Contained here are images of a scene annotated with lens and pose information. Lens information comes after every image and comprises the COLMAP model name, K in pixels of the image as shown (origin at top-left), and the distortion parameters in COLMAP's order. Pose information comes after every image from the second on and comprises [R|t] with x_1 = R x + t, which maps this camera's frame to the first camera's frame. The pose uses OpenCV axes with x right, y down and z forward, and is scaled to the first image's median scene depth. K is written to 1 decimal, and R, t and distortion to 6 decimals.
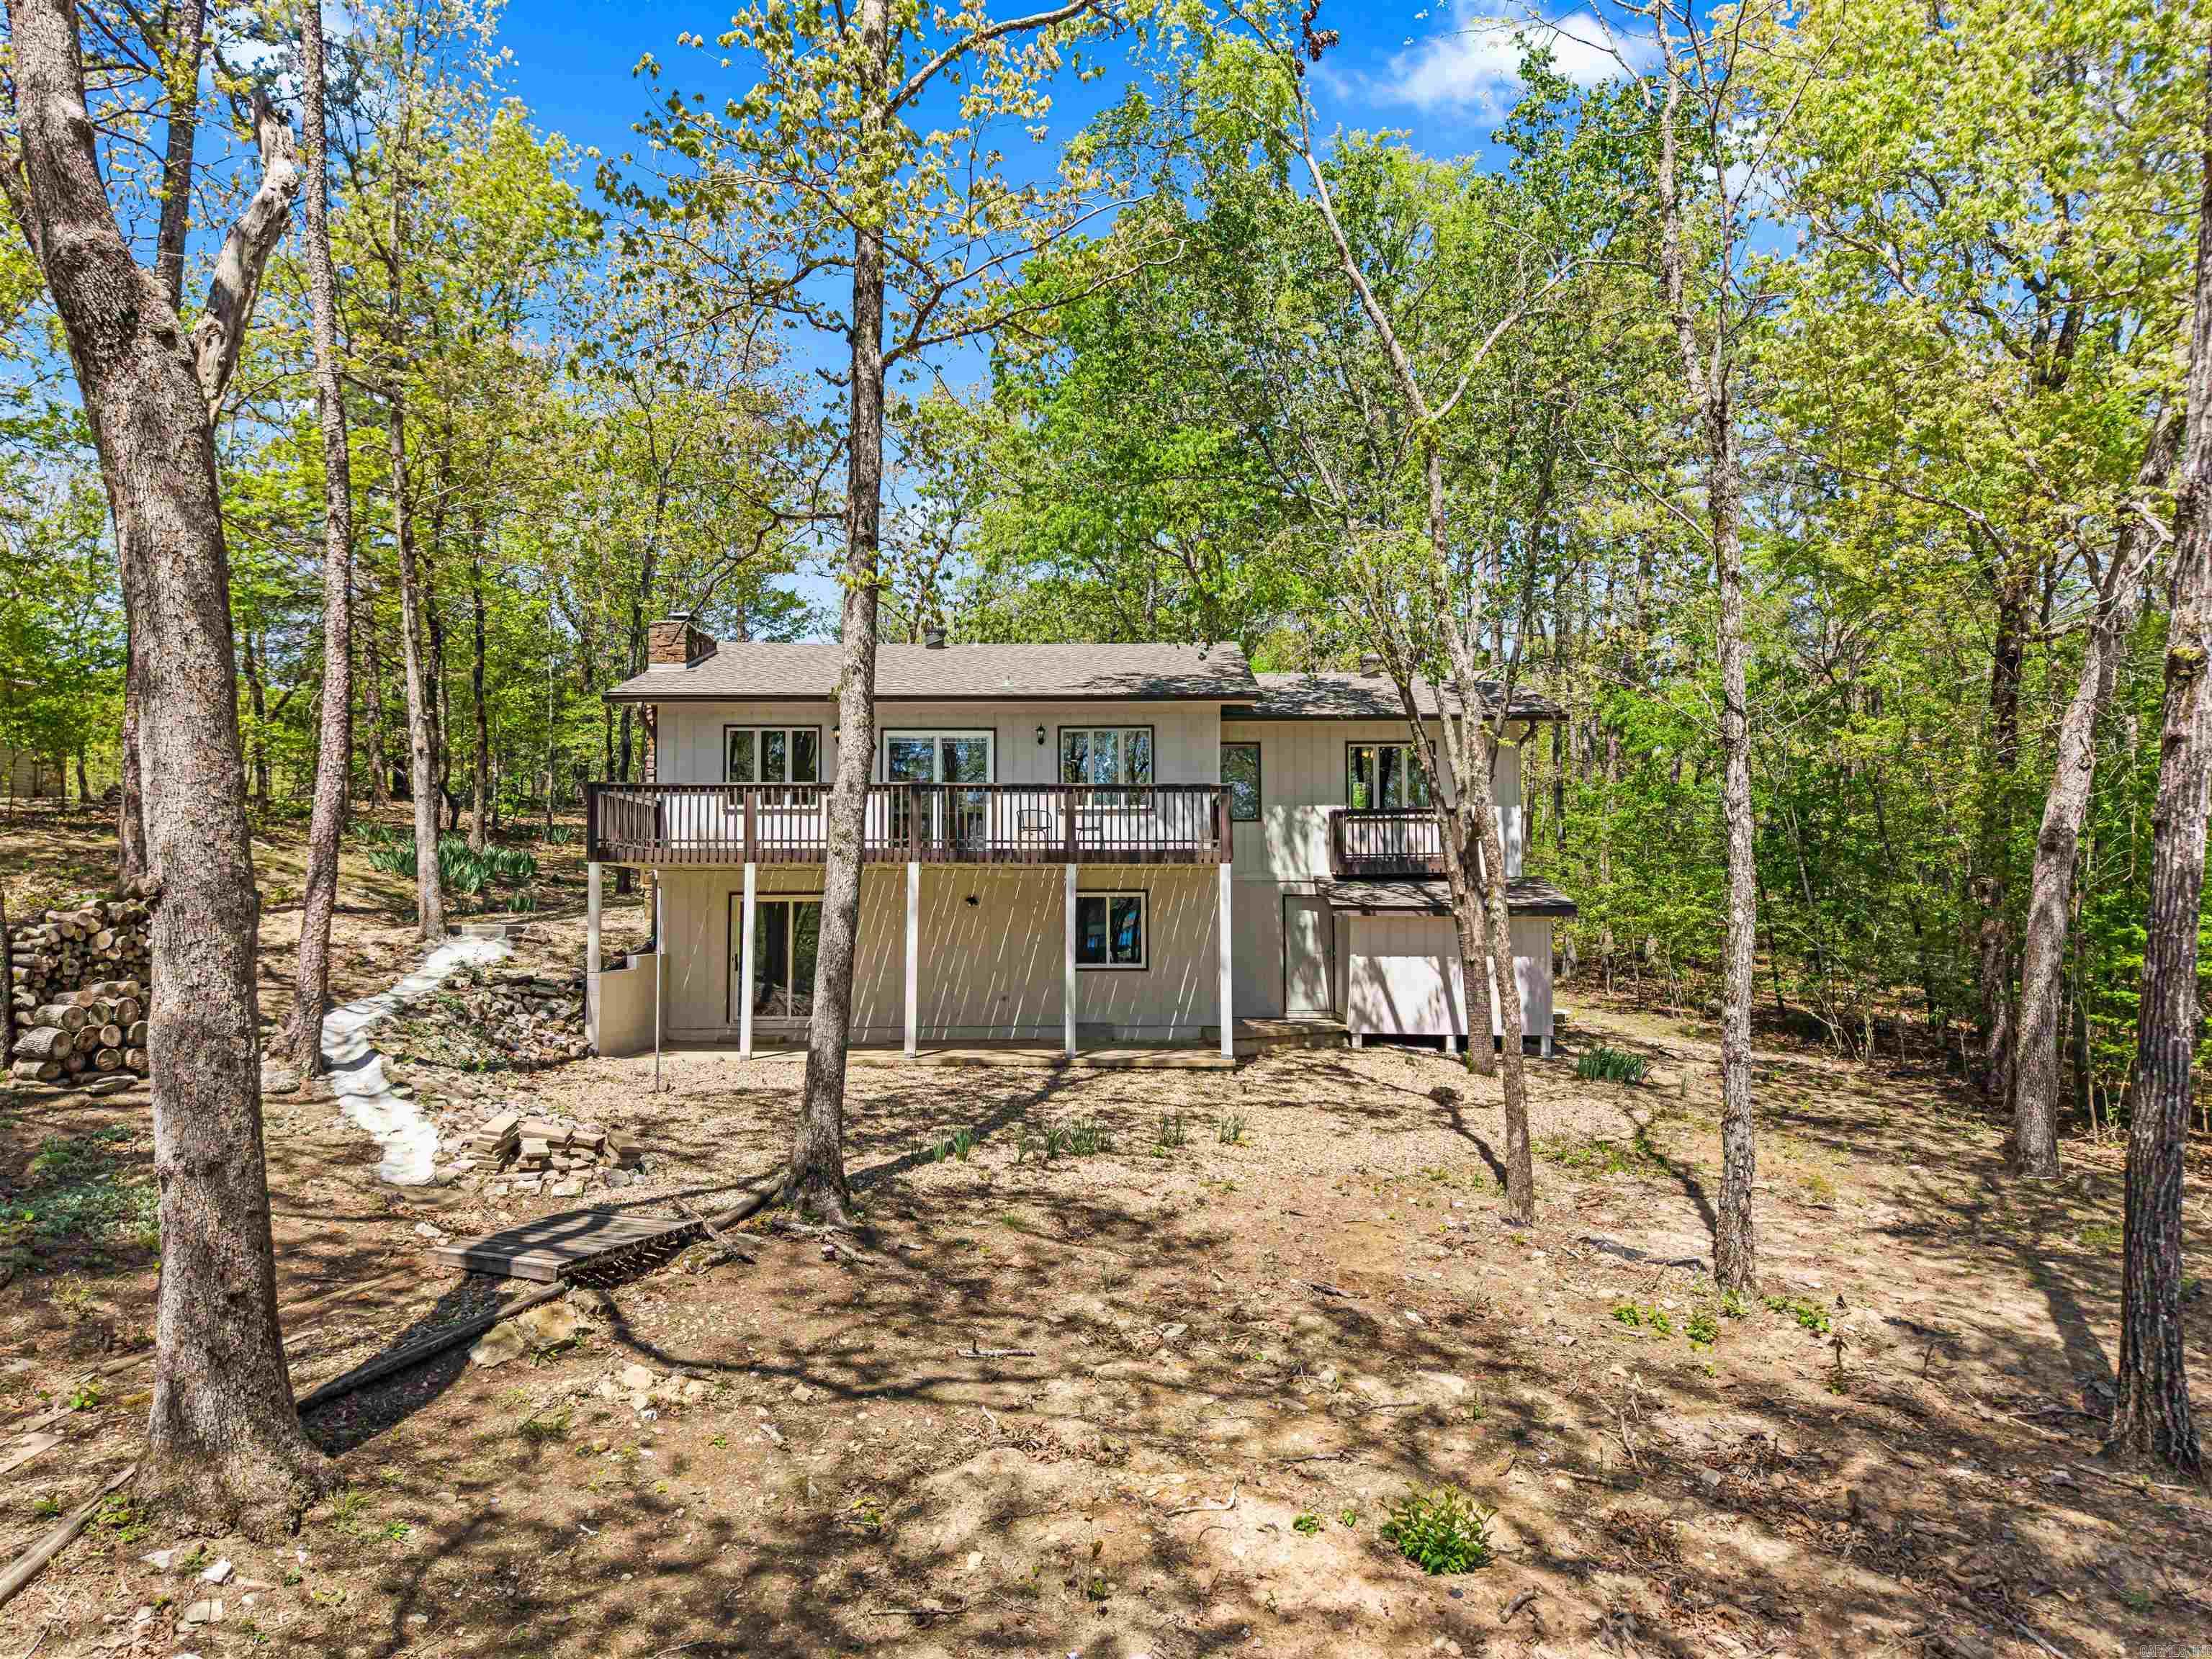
lens RADIAL K [[1486.2, 0, 1106.0], [0, 1486.2, 829.5], [0, 0, 1]] dist [-0.011971, -0.002213]
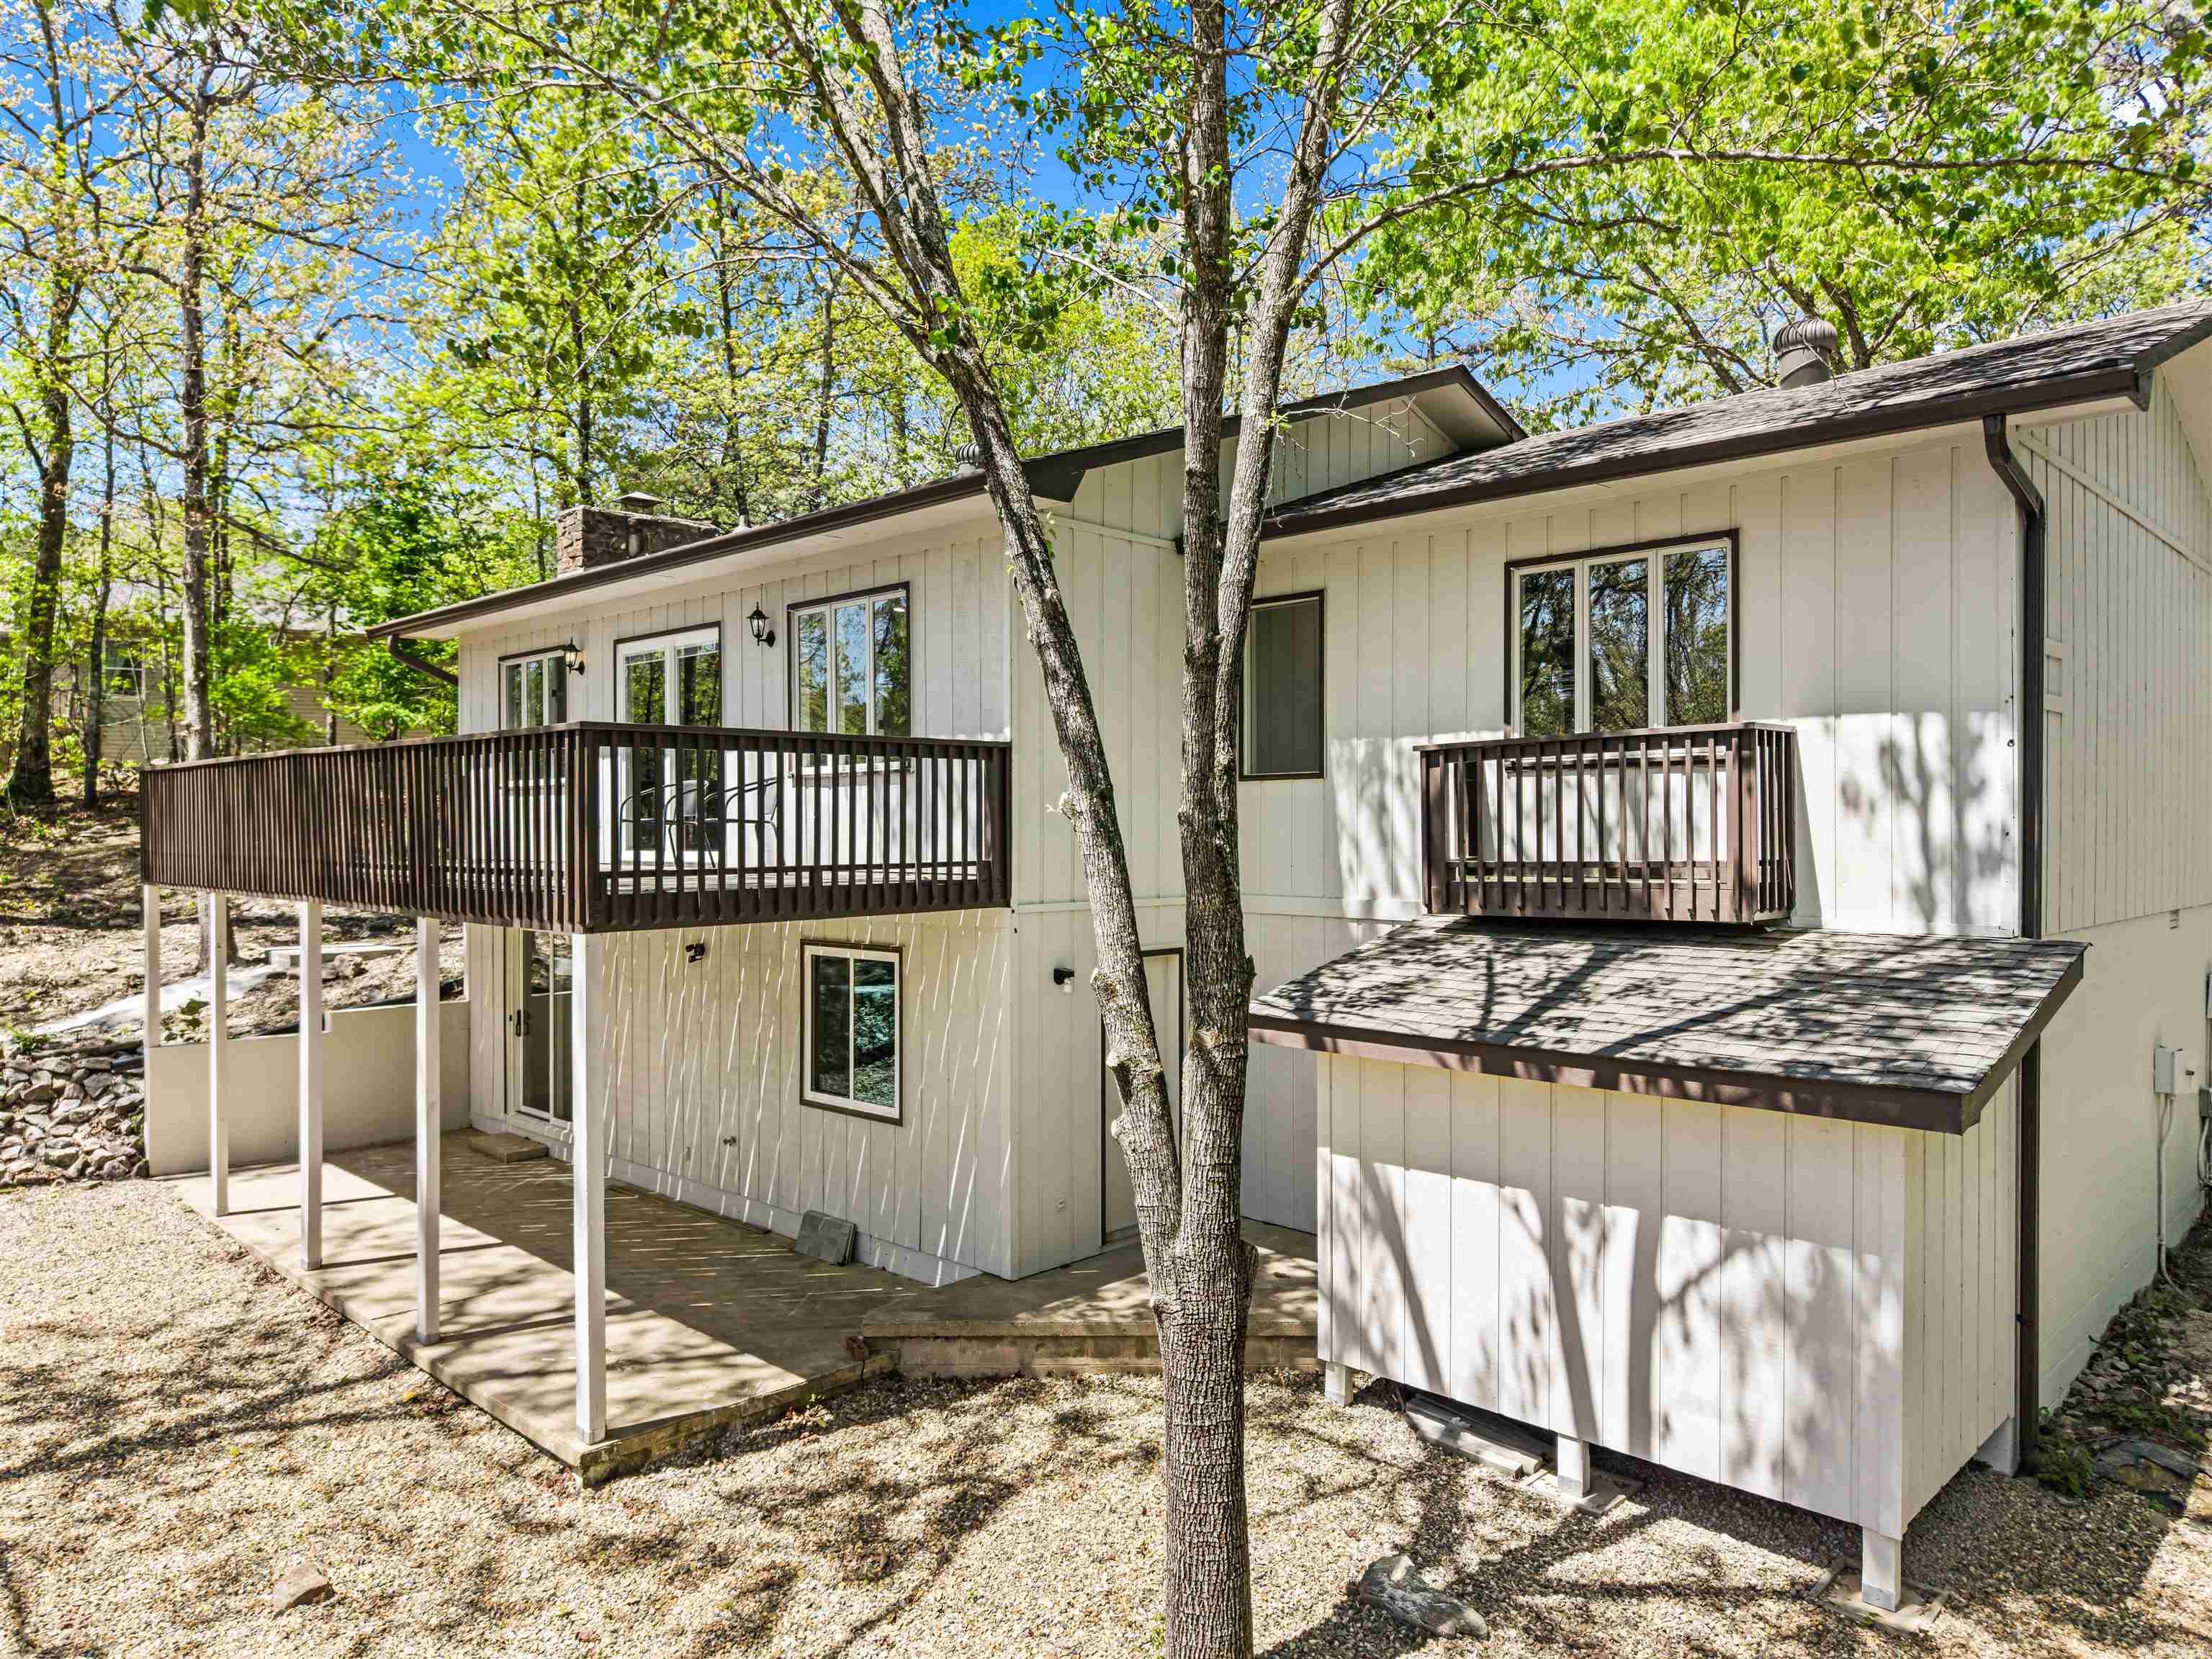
lens RADIAL K [[1486.2, 0, 1106.0], [0, 1486.2, 829.5], [0, 0, 1]] dist [-0.011971, -0.002213]
pose [[0.720867, 0.007587, -0.693032, 0.382463], [0.050375, 0.996722, 0.063309, -0.021402], [0.691241, -0.080549, 0.718121, 0.705300]]
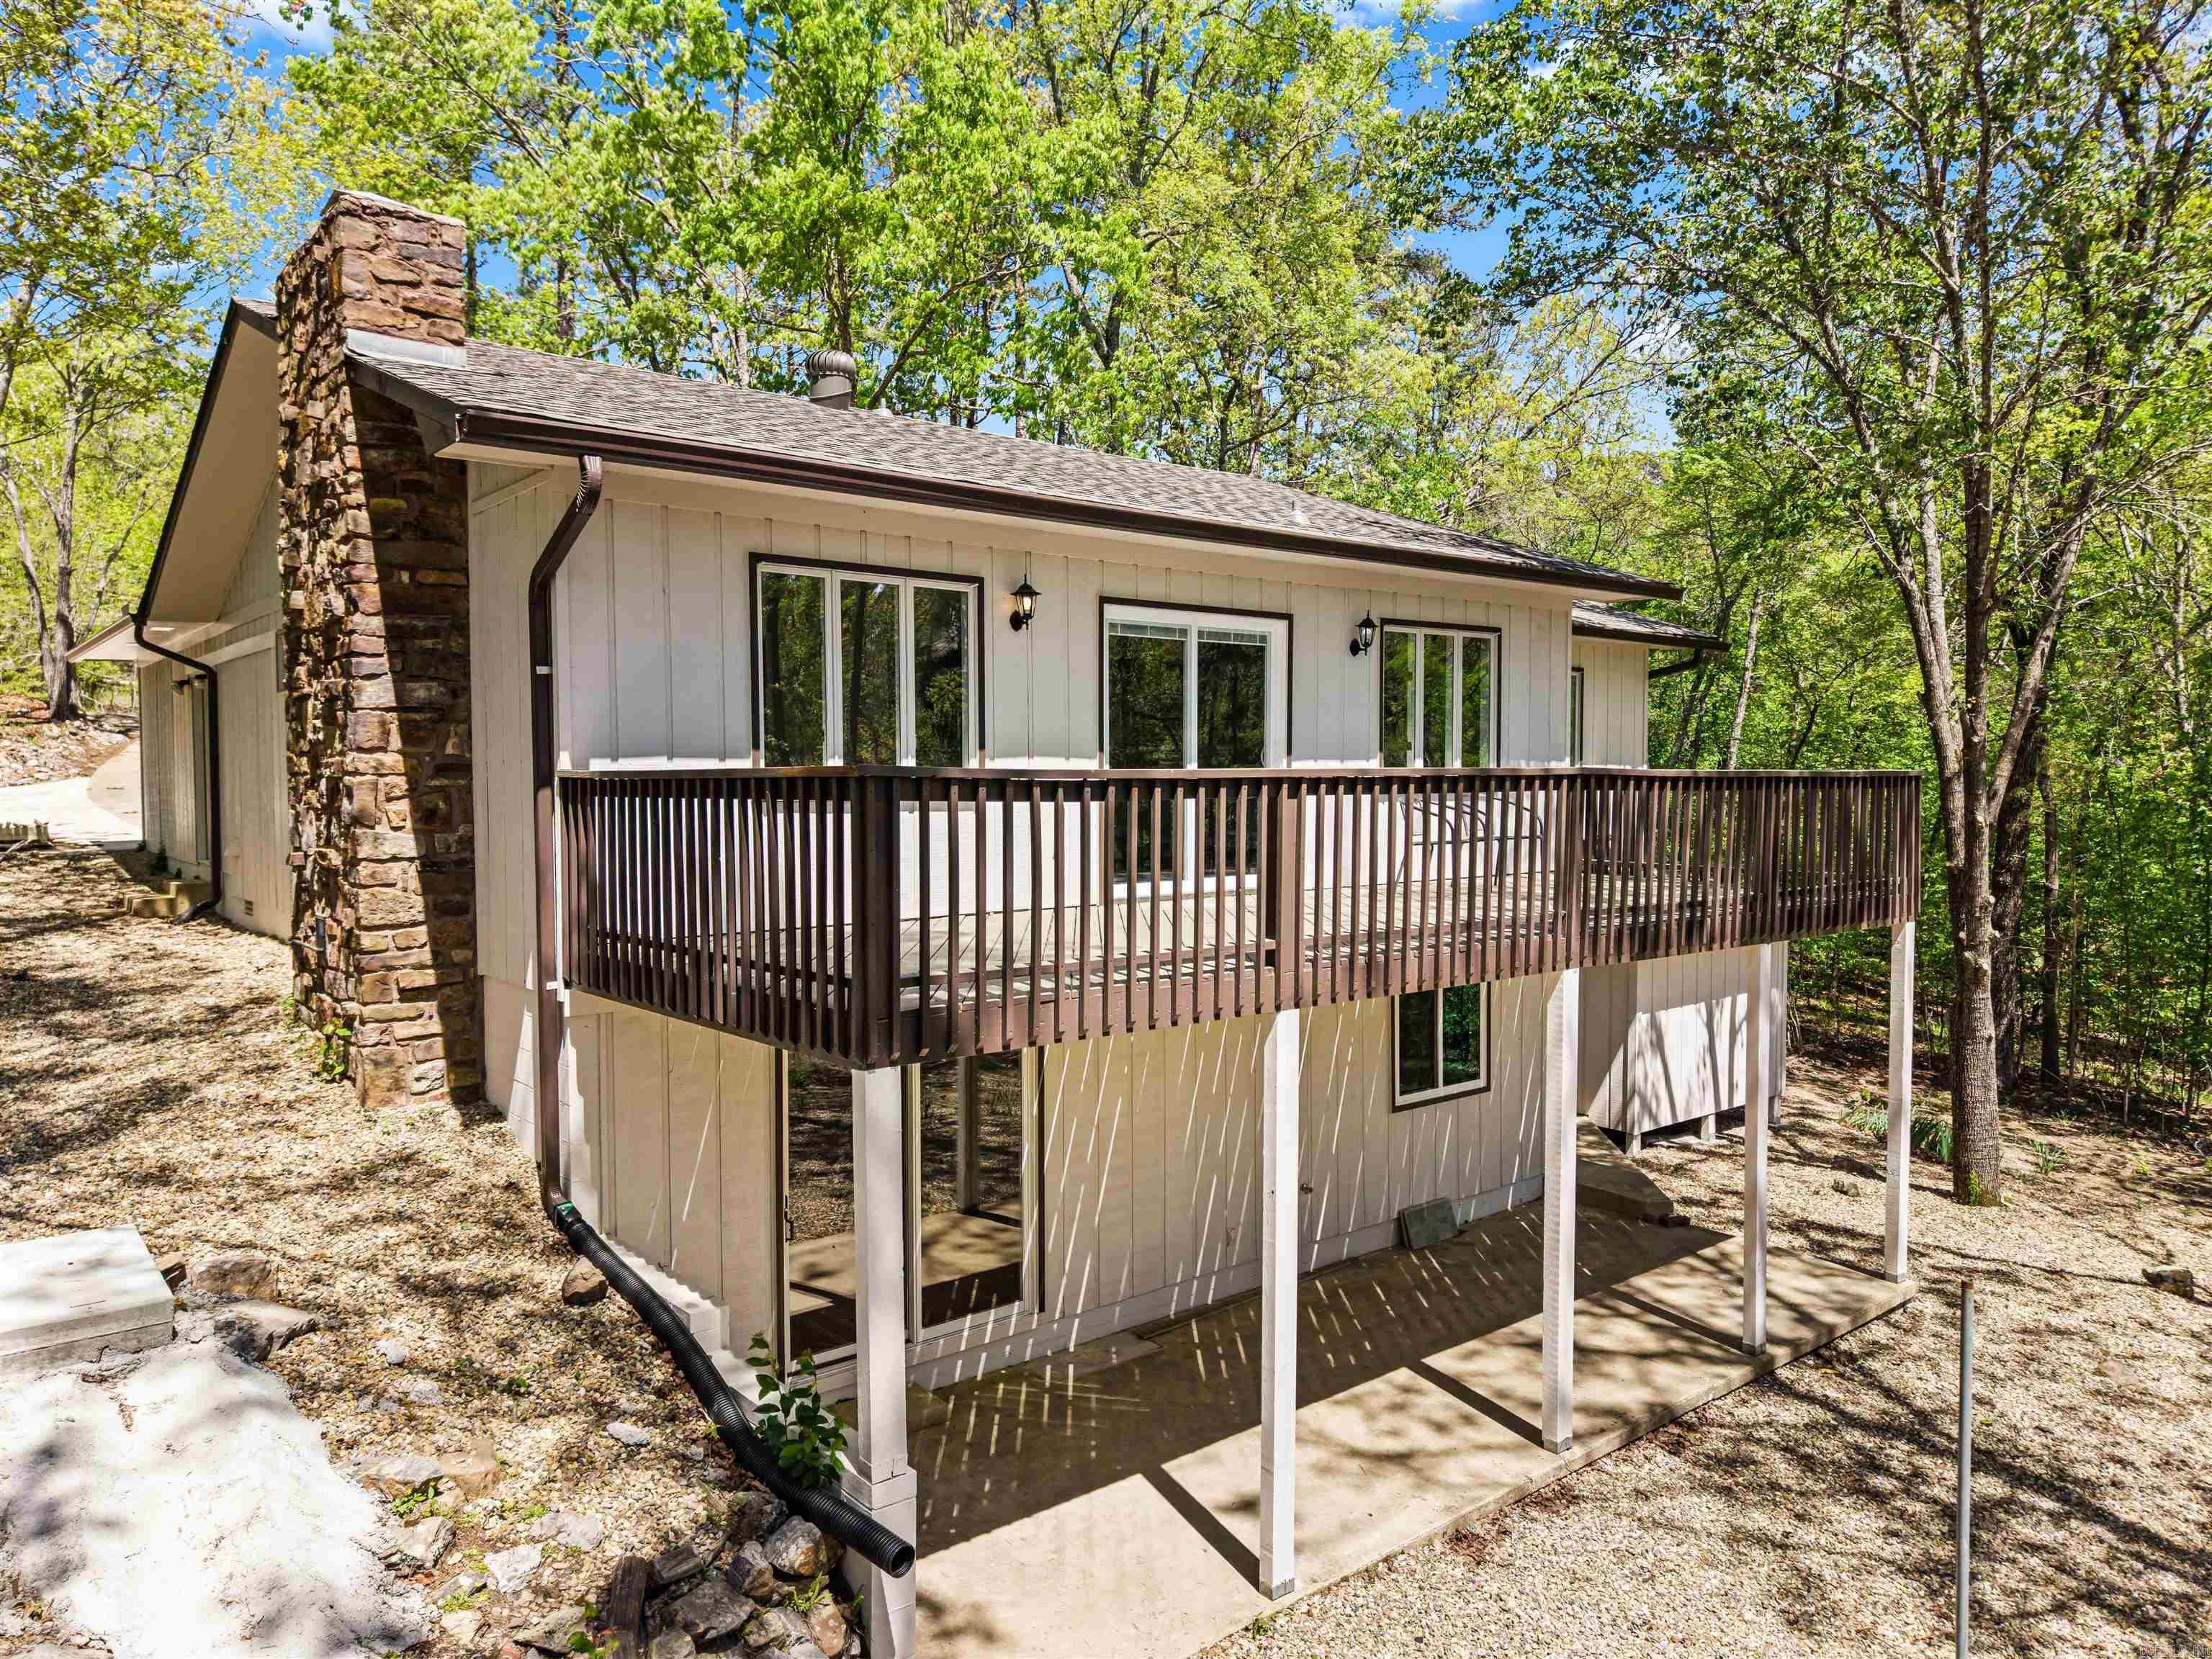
lens RADIAL K [[1486.2, 0, 1106.0], [0, 1486.2, 829.5], [0, 0, 1]] dist [-0.011971, -0.002213]
pose [[0.777208, -0.024641, 0.628762, -0.406727], [-0.049879, 0.993676, 0.100597, -0.045136], [-0.627264, -0.109546, 0.771064, 0.665759]]
